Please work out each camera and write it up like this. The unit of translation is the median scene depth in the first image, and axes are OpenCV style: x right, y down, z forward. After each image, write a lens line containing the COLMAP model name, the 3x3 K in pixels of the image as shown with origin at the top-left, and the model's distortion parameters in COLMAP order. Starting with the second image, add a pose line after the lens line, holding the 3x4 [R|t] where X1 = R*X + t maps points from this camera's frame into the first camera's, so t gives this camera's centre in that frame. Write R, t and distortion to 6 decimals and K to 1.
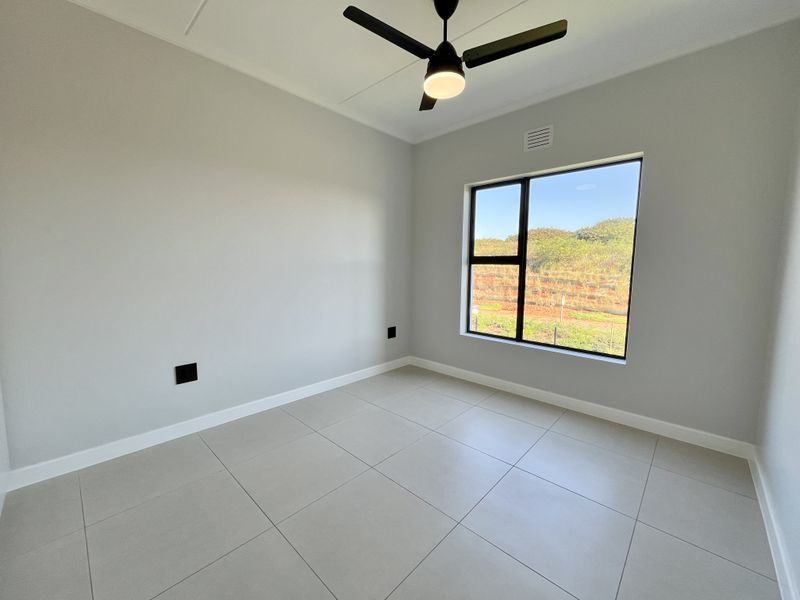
lens RADIAL K [[322.9, 0, 396.9], [0, 322.9, 298.4], [0, 0, 1]] dist [-0.001917, -0.000075]
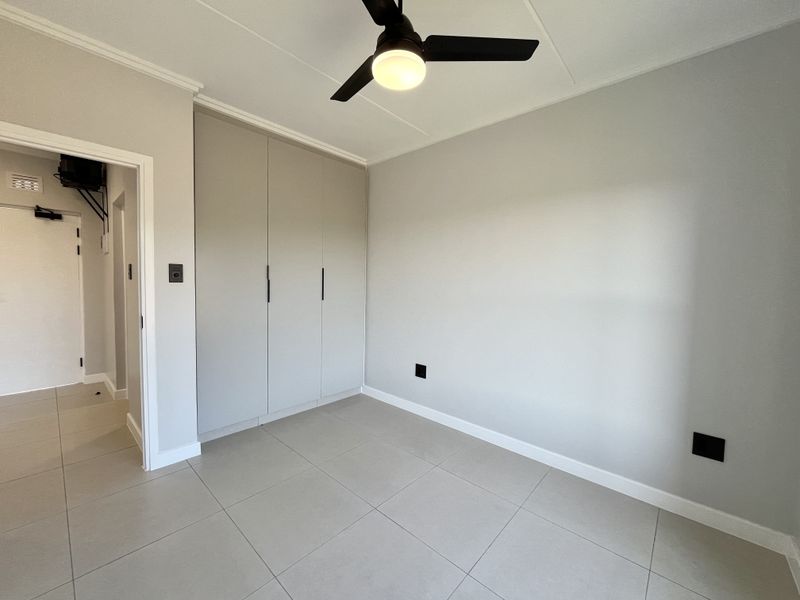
lens RADIAL K [[322.9, 0, 396.9], [0, 322.9, 298.4], [0, 0, 1]] dist [-0.001917, -0.000075]
pose [[0.016477, 0.038225, -0.999133, 0.604107], [-0.124169, 0.991612, 0.035890, -0.097018], [0.992124, 0.123470, 0.021085, 0.680662]]
